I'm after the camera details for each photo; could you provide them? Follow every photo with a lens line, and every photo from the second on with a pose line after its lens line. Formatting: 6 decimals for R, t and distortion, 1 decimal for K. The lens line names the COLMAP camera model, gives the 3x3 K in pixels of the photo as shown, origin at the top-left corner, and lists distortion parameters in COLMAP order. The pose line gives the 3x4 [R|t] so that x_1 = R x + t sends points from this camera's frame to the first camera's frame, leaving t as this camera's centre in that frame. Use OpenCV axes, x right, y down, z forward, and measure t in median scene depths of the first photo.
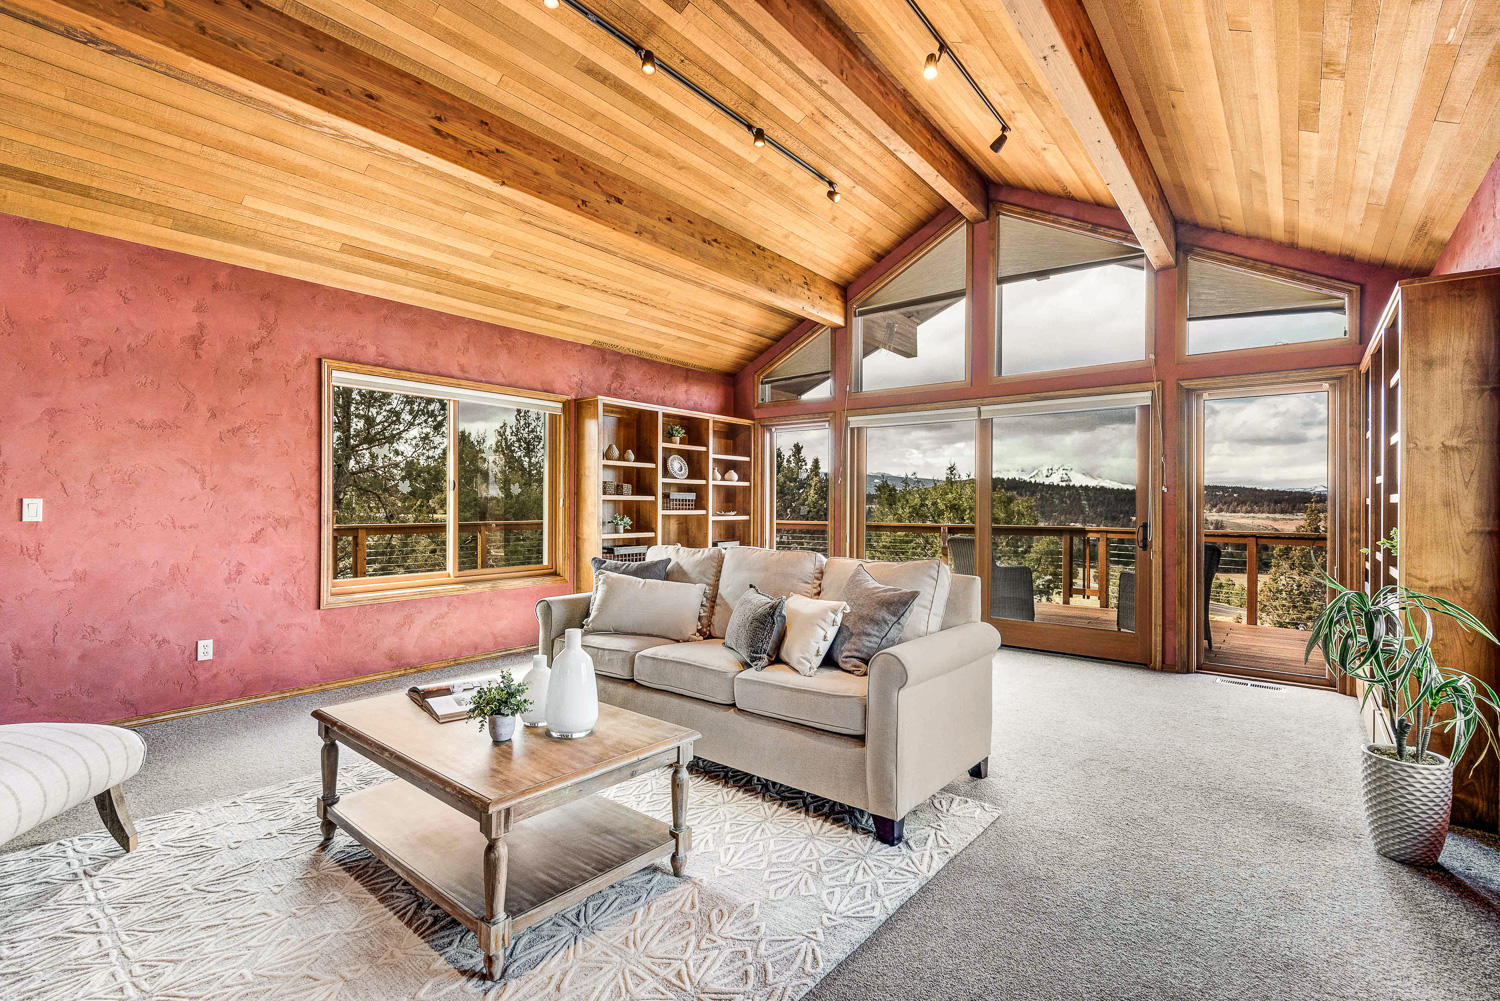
lens RADIAL K [[696.7, 0, 752.1], [0, 696.7, 507.0], [0, 0, 1]] dist [-0.001956, -0.005967]
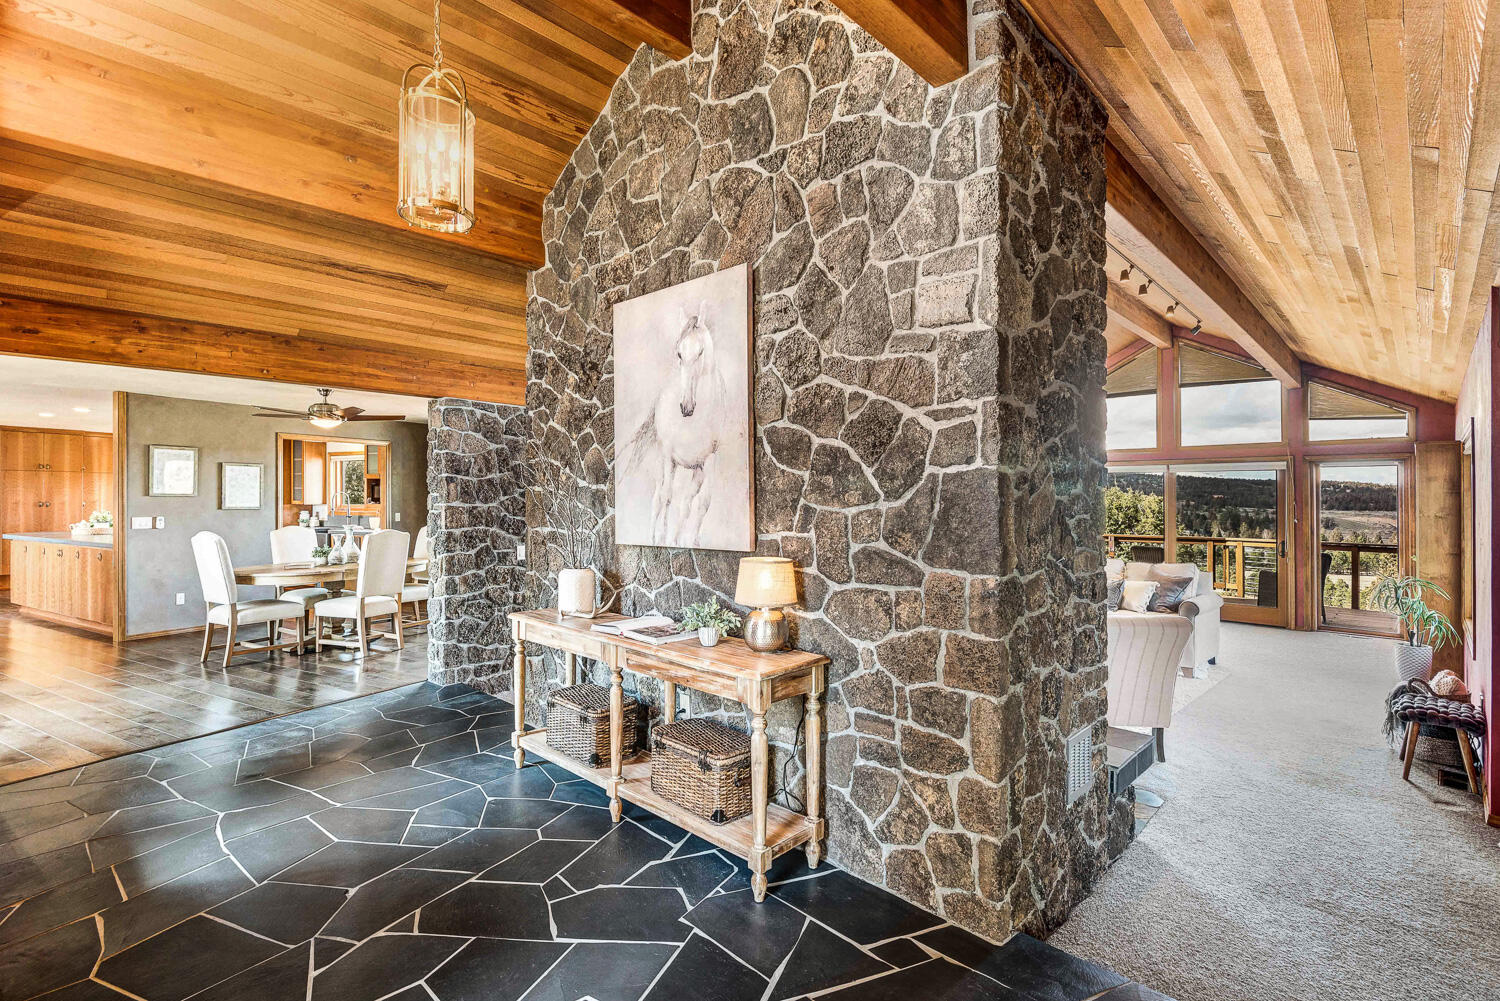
lens RADIAL K [[696.7, 0, 750.0], [0, 696.7, 496.8], [0, 0, 1]] dist [-0.001956, -0.005967]
pose [[0.994487, -0.006449, -0.104664, -0.534660], [0.005254, 0.999918, -0.011690, -0.070748], [0.104731, 0.011075, 0.994439, -0.794459]]
